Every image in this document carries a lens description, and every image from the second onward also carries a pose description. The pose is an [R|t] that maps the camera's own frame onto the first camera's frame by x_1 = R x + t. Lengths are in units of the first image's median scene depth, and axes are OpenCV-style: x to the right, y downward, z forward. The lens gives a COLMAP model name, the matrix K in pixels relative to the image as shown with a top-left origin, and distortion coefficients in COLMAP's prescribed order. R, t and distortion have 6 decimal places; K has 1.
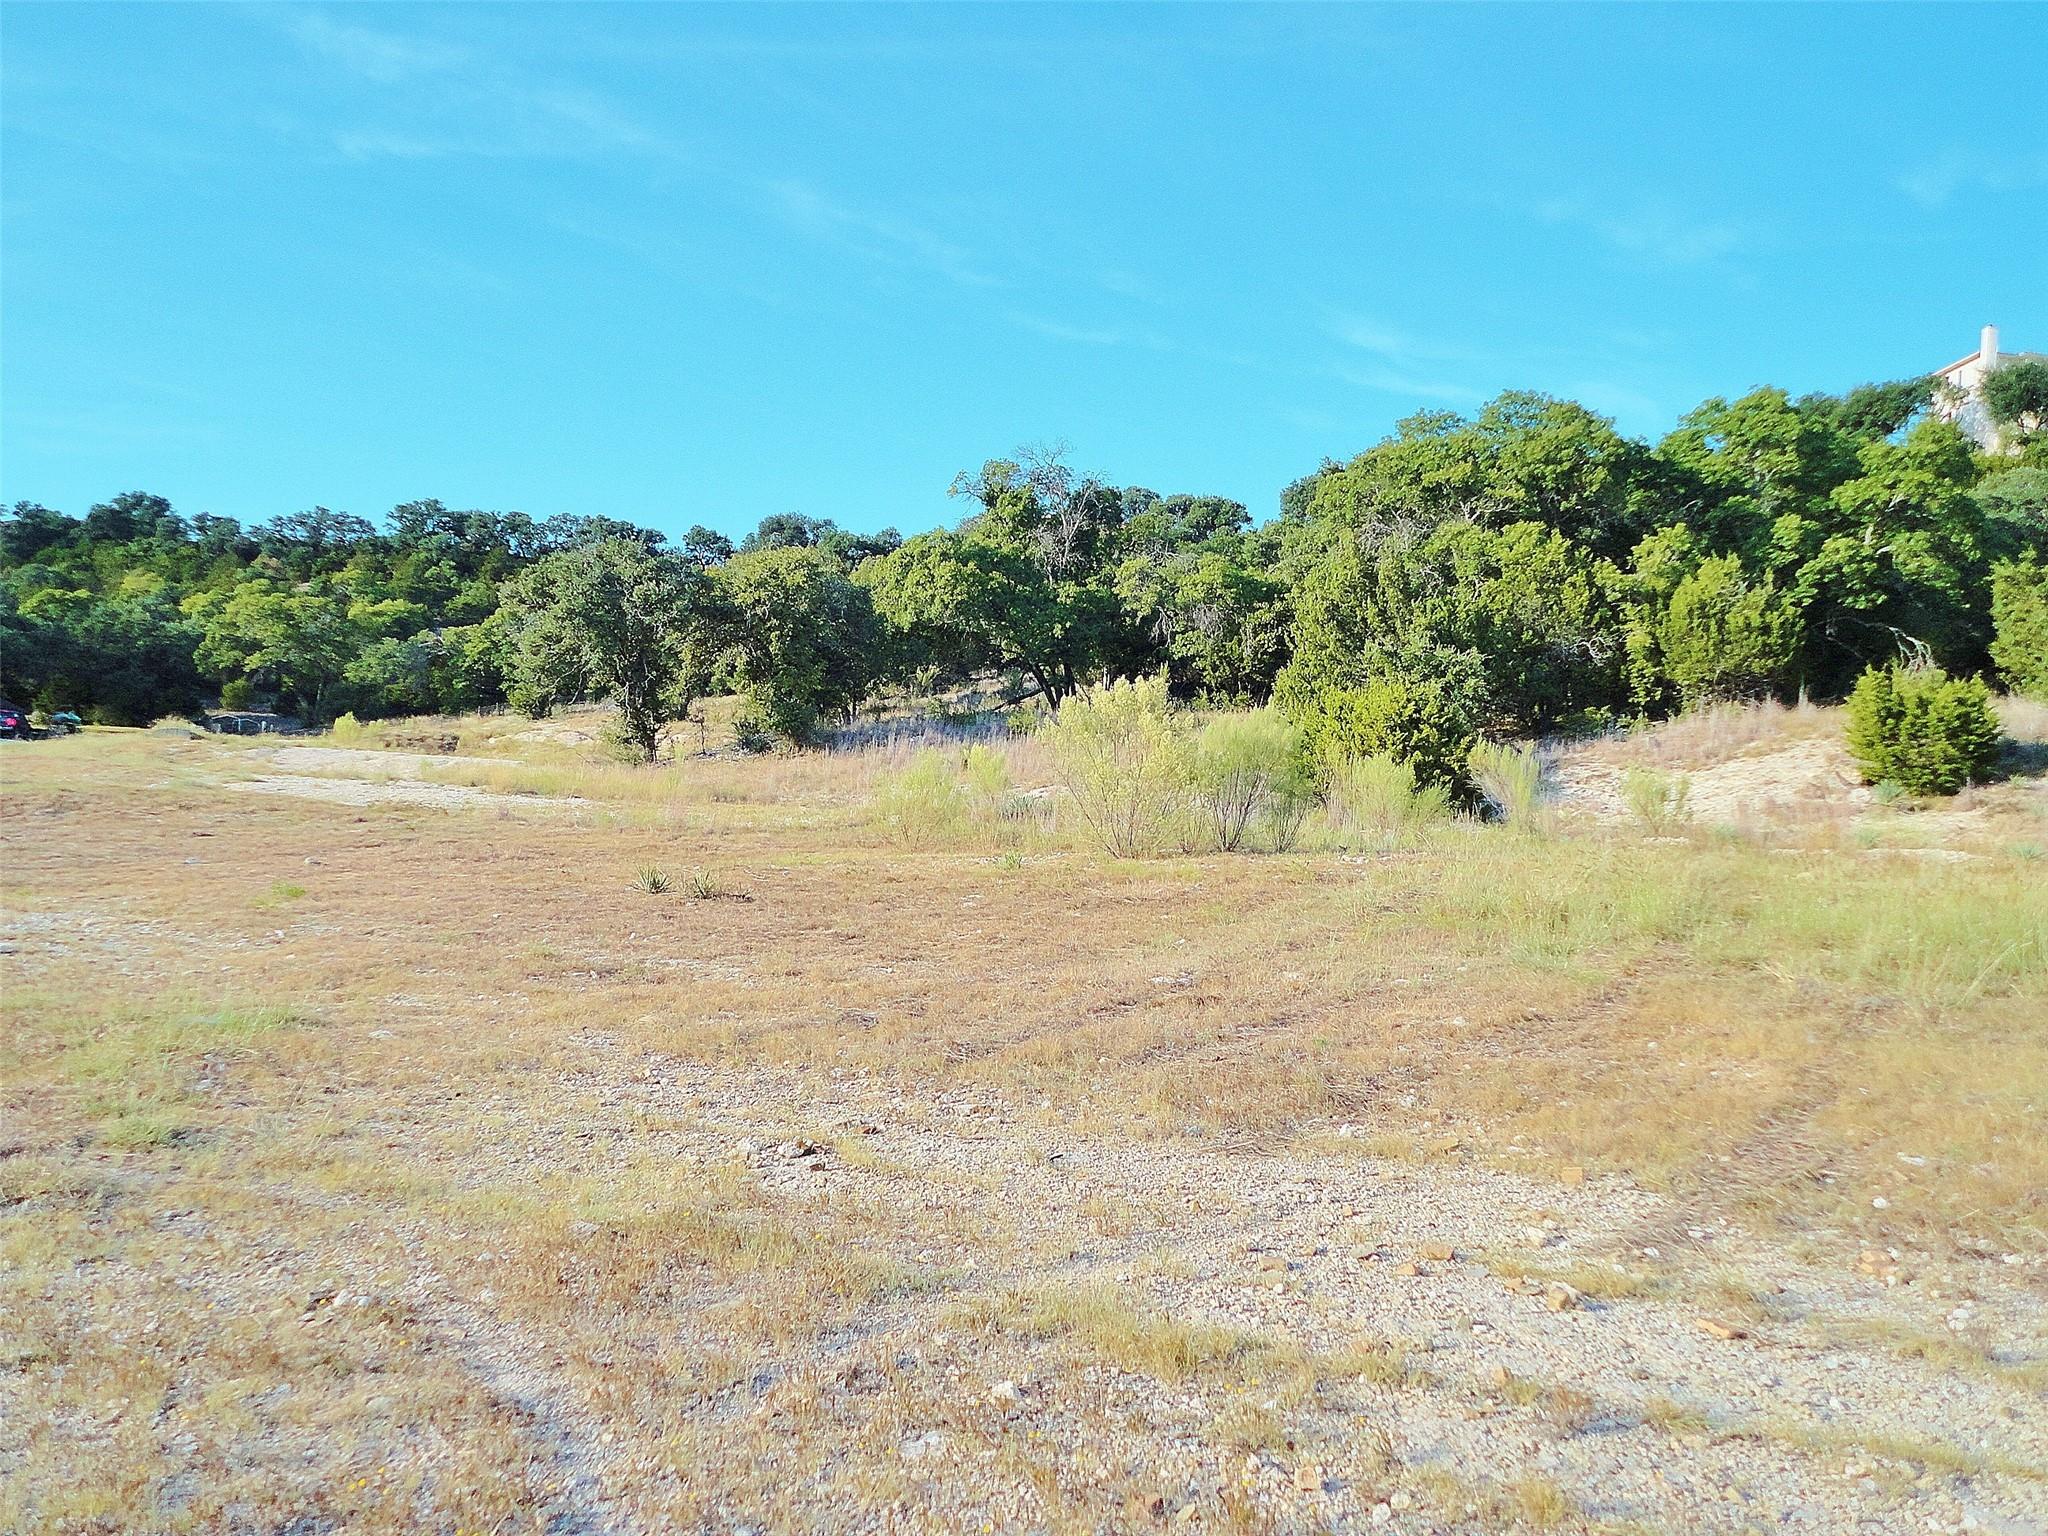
lens RADIAL K [[1771.6, 0, 1024.2], [0, 1771.6, 758.7], [0, 0, 1]] dist [-0.036307, 0.005940]
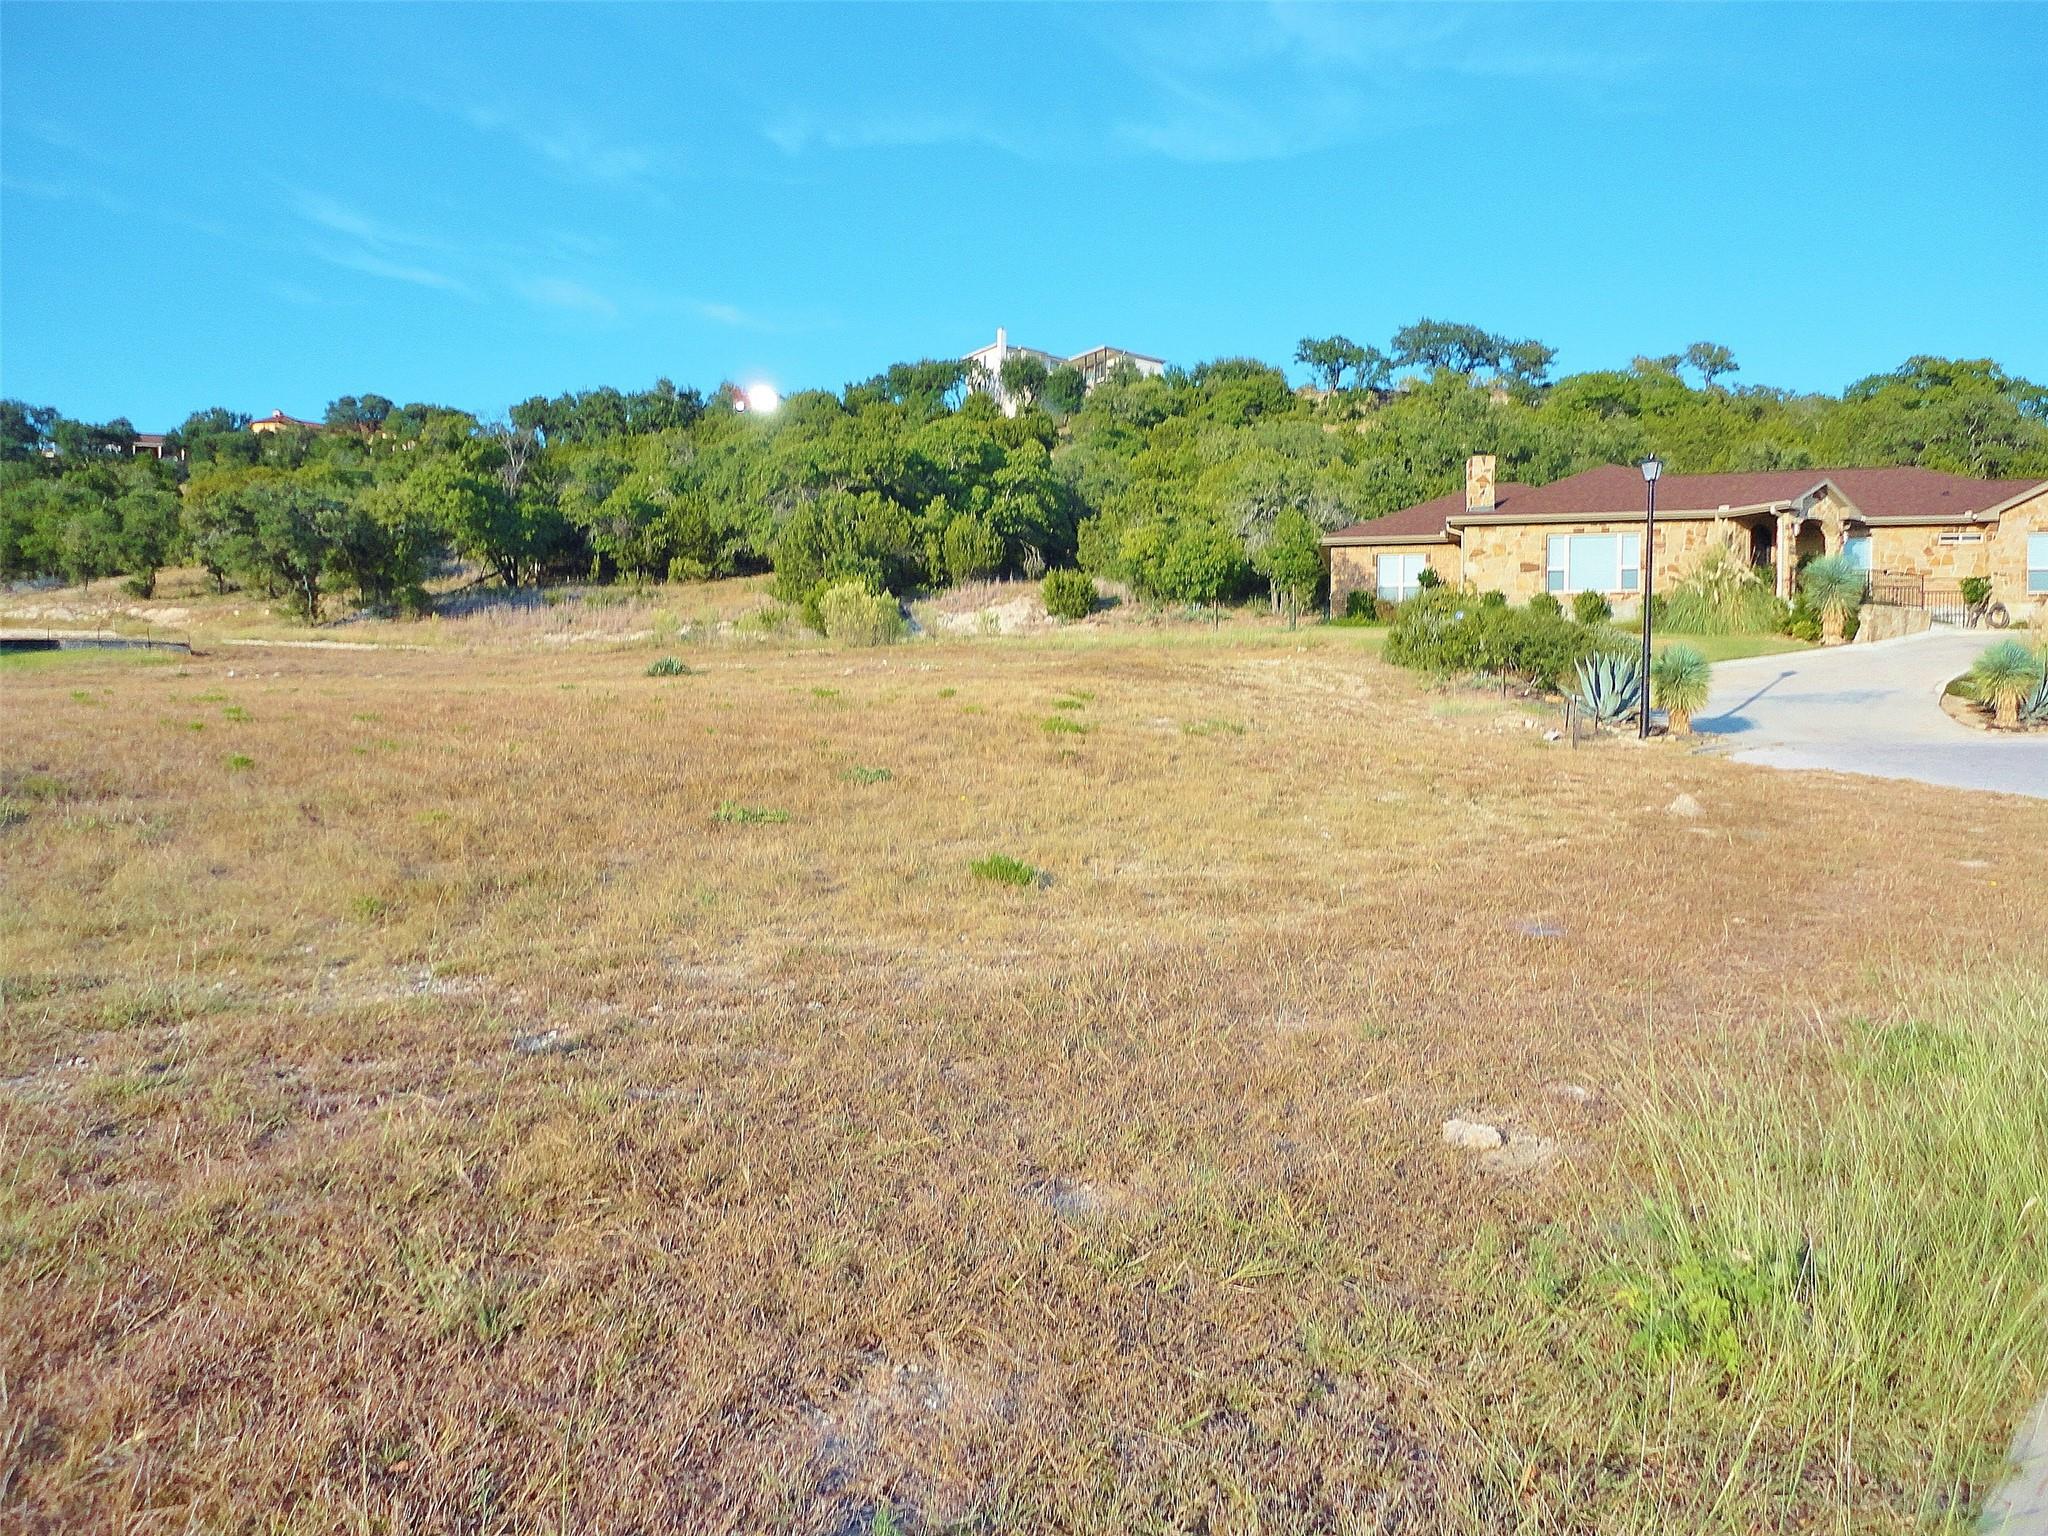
lens RADIAL K [[1480.6, 0, 1022.6], [0, 1480.6, 755.9], [0, 0, 1]] dist [-0.002686, -0.000553]
pose [[0.854454, -0.077408, 0.513728, -0.297158], [0.026977, 0.994114, 0.104923, -0.004172], [-0.518826, -0.075793, 0.851513, -0.357653]]
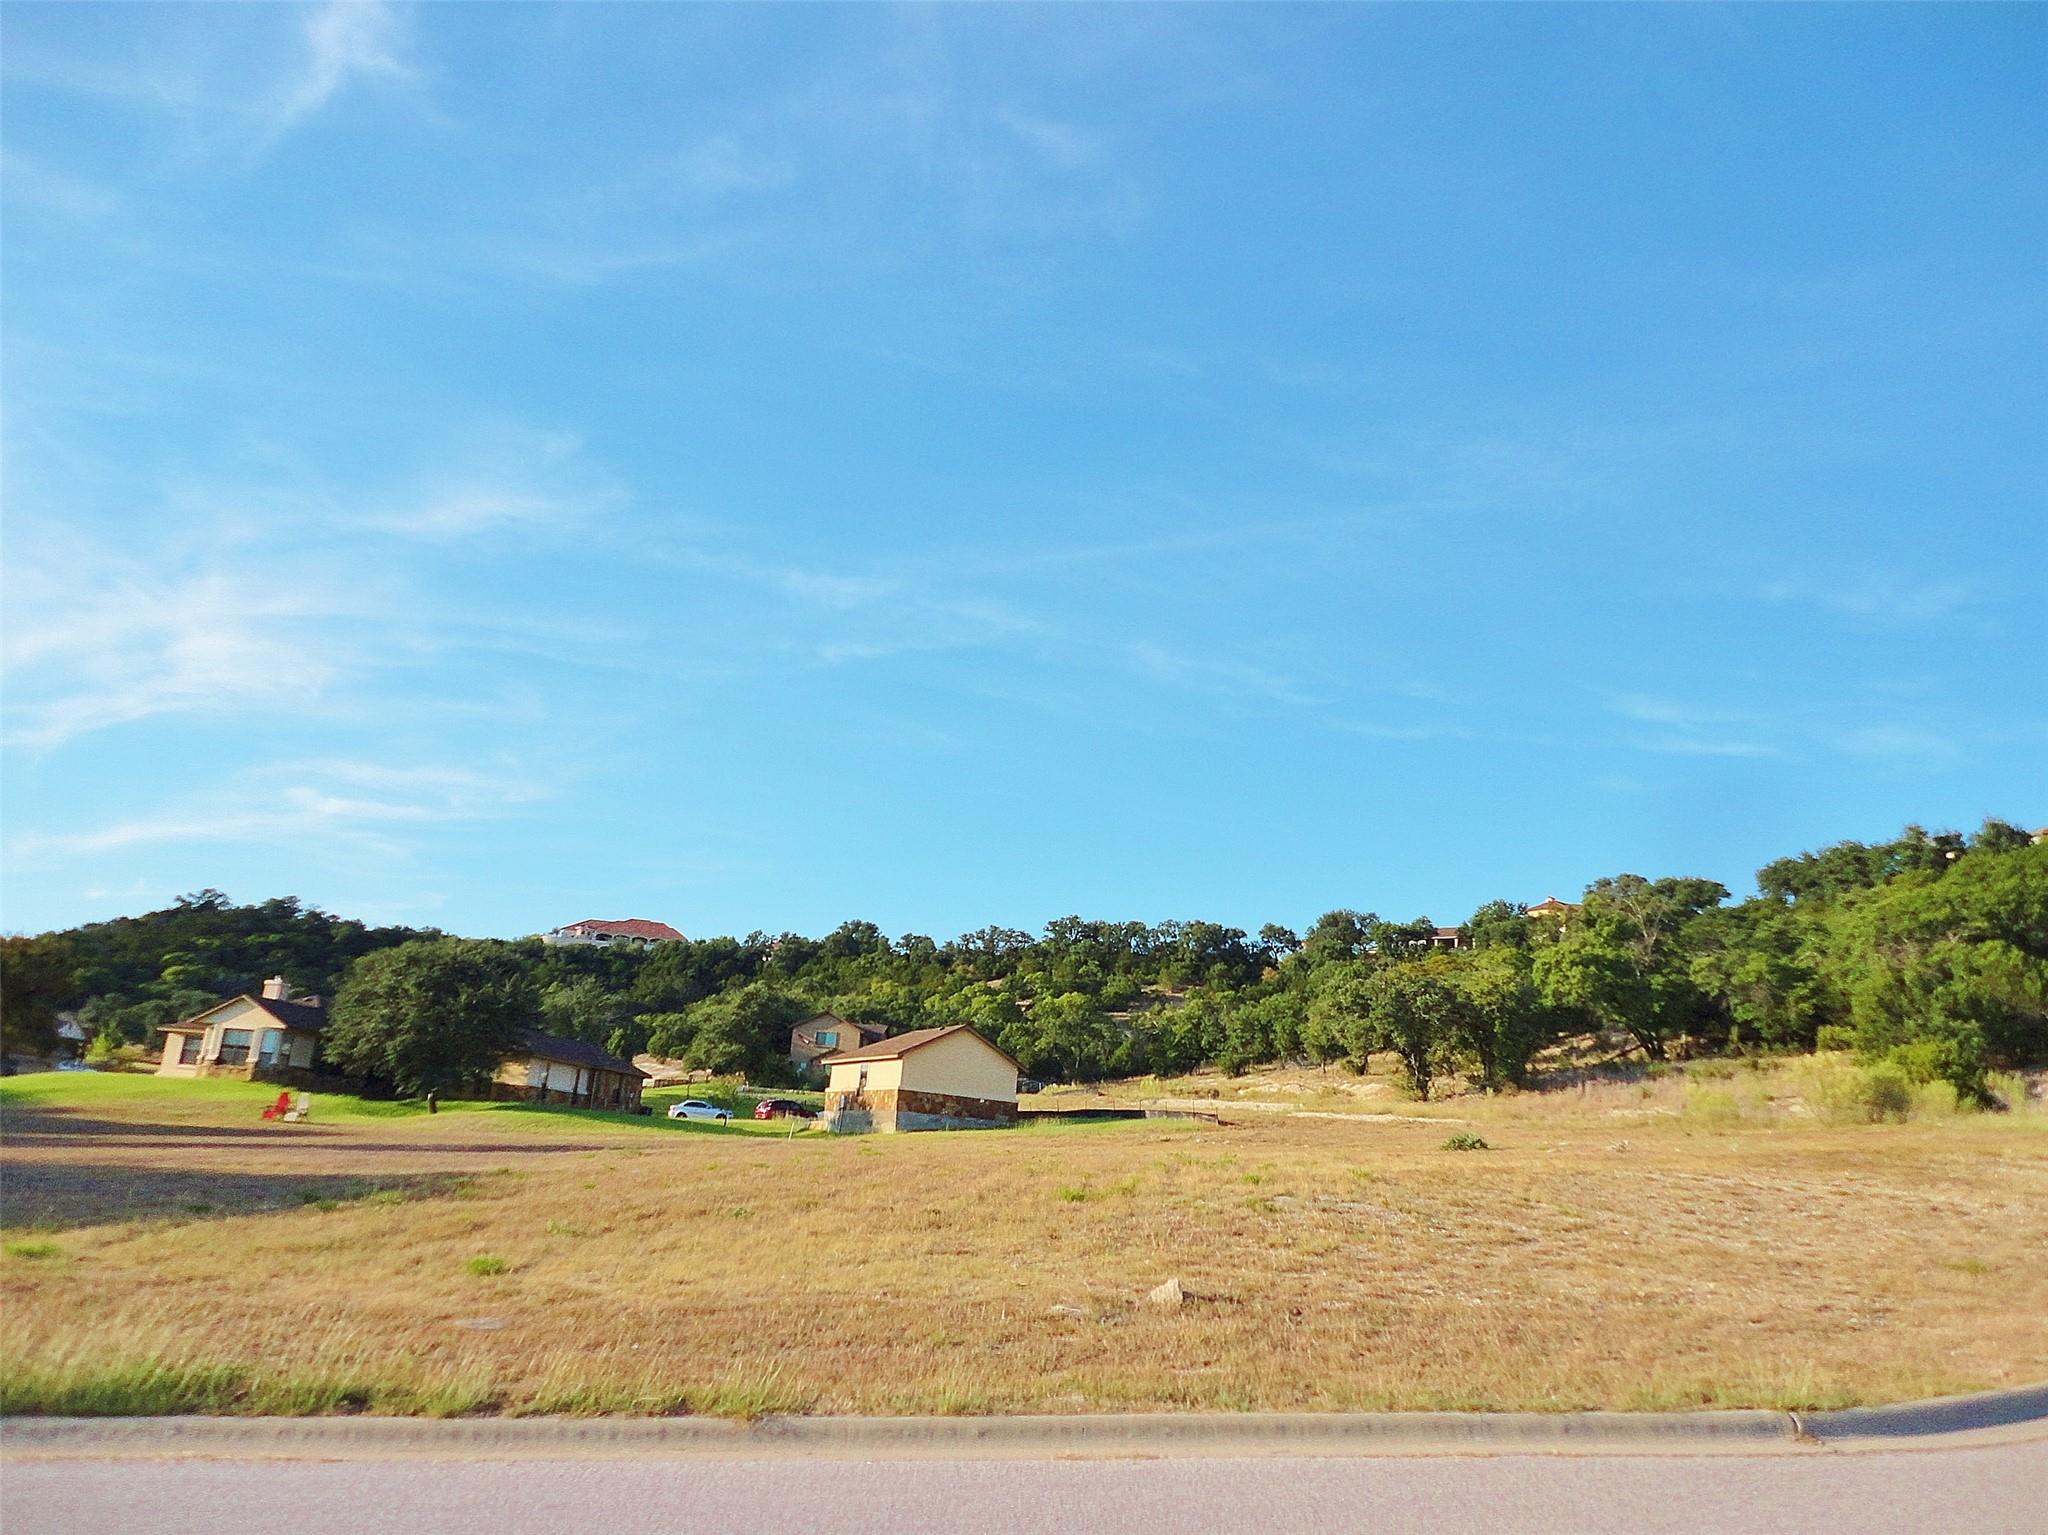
lens RADIAL K [[1480.6, 0, 1020.1], [0, 1480.6, 754.0], [0, 0, 1]] dist [-0.002686, -0.000553]
pose [[0.953323, -0.095343, -0.286506, -0.120896], [0.026678, 0.971726, -0.234600, 0.001261], [0.300773, 0.216006, 0.928912, -0.424570]]
